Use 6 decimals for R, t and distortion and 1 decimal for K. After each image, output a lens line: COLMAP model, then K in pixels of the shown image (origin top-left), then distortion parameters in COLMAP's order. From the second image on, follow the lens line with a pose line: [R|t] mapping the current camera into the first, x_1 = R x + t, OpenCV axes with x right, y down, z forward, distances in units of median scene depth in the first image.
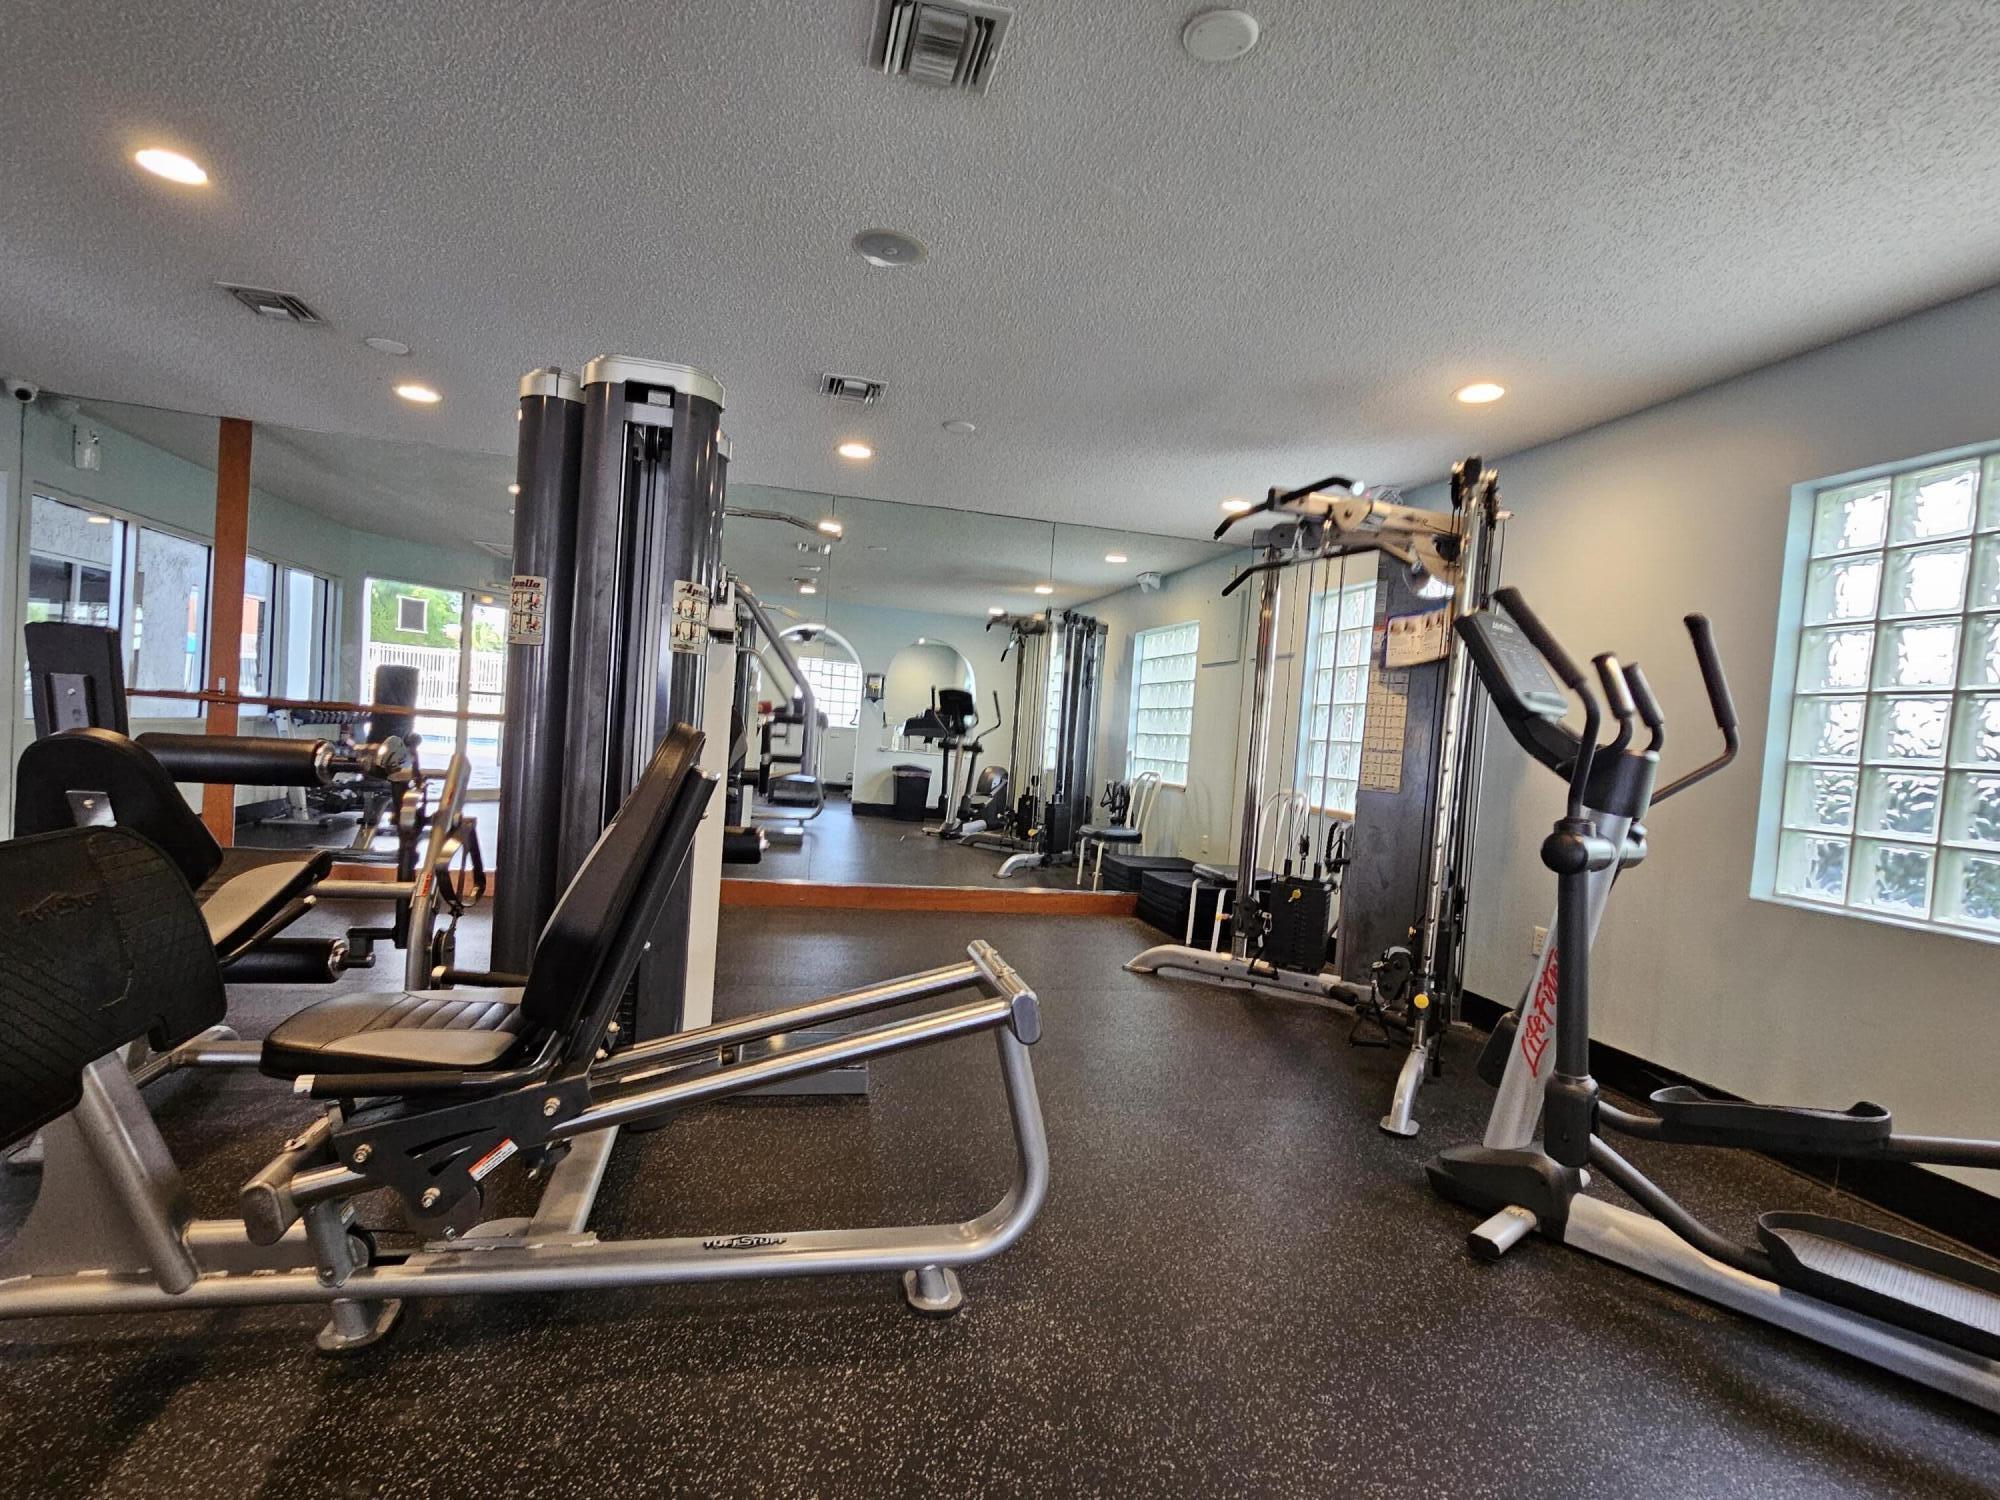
lens RADIAL K [[940.4, 0, 1000.1], [0, 940.4, 757.7], [0, 0, 1]] dist [-0.001857, -0.000269]
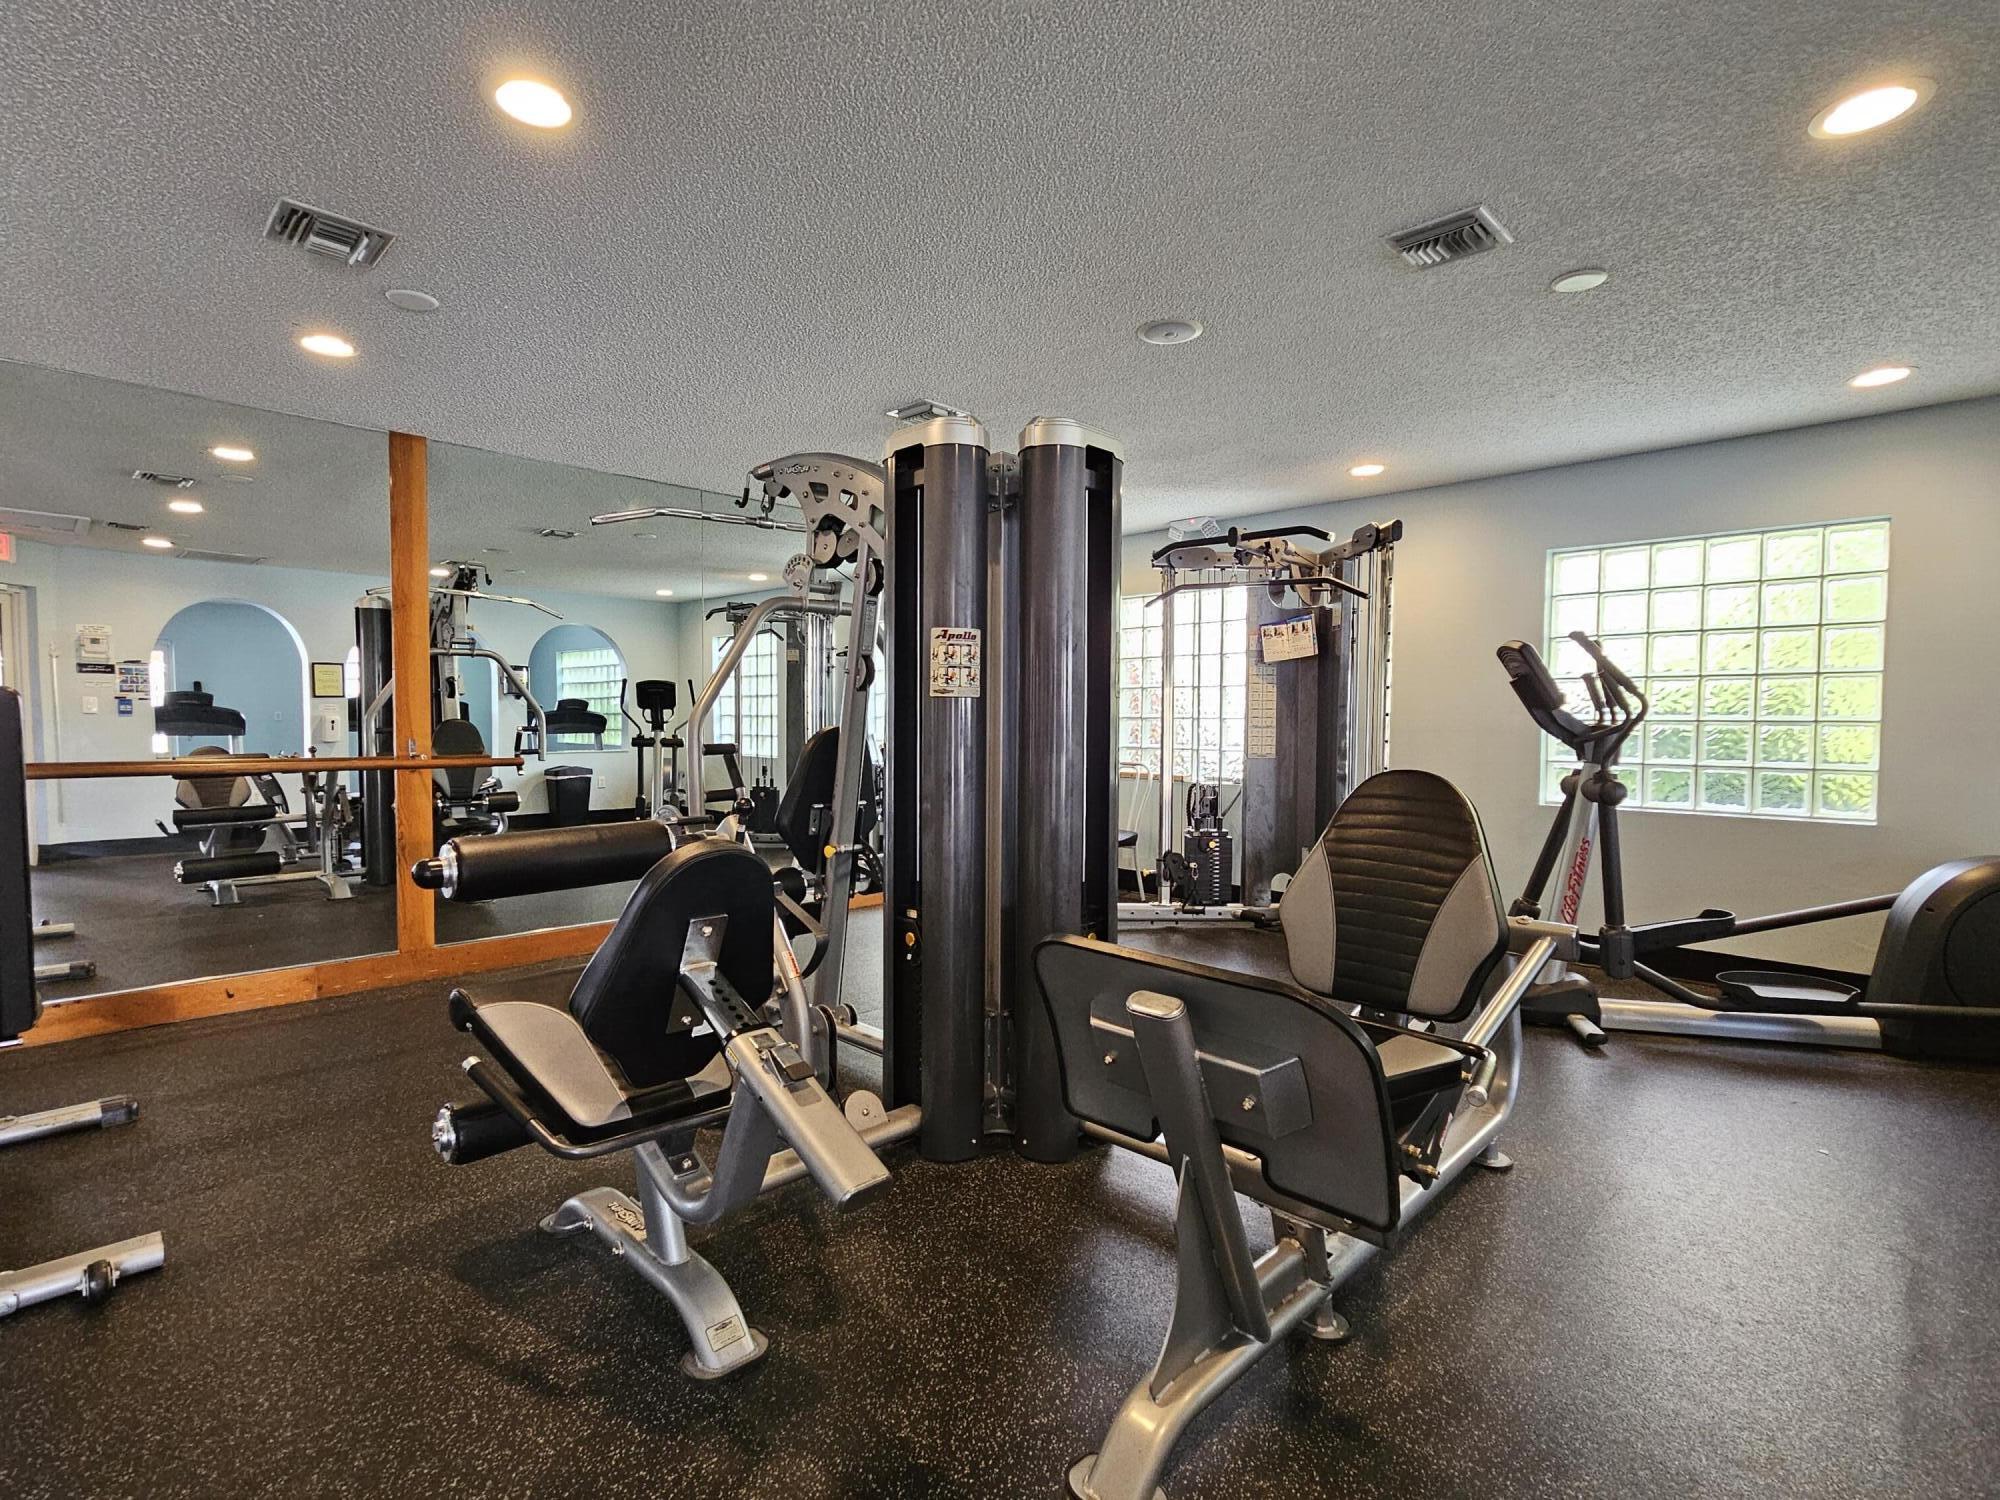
lens RADIAL K [[940.4, 0, 1002.7], [0, 940.4, 755.6], [0, 0, 1]] dist [-0.001857, -0.000269]
pose [[0.853748, -0.085763, 0.513574, -0.578029], [0.067631, 0.996251, 0.053939, -0.063590], [-0.516275, -0.011317, 0.856348, 0.068580]]
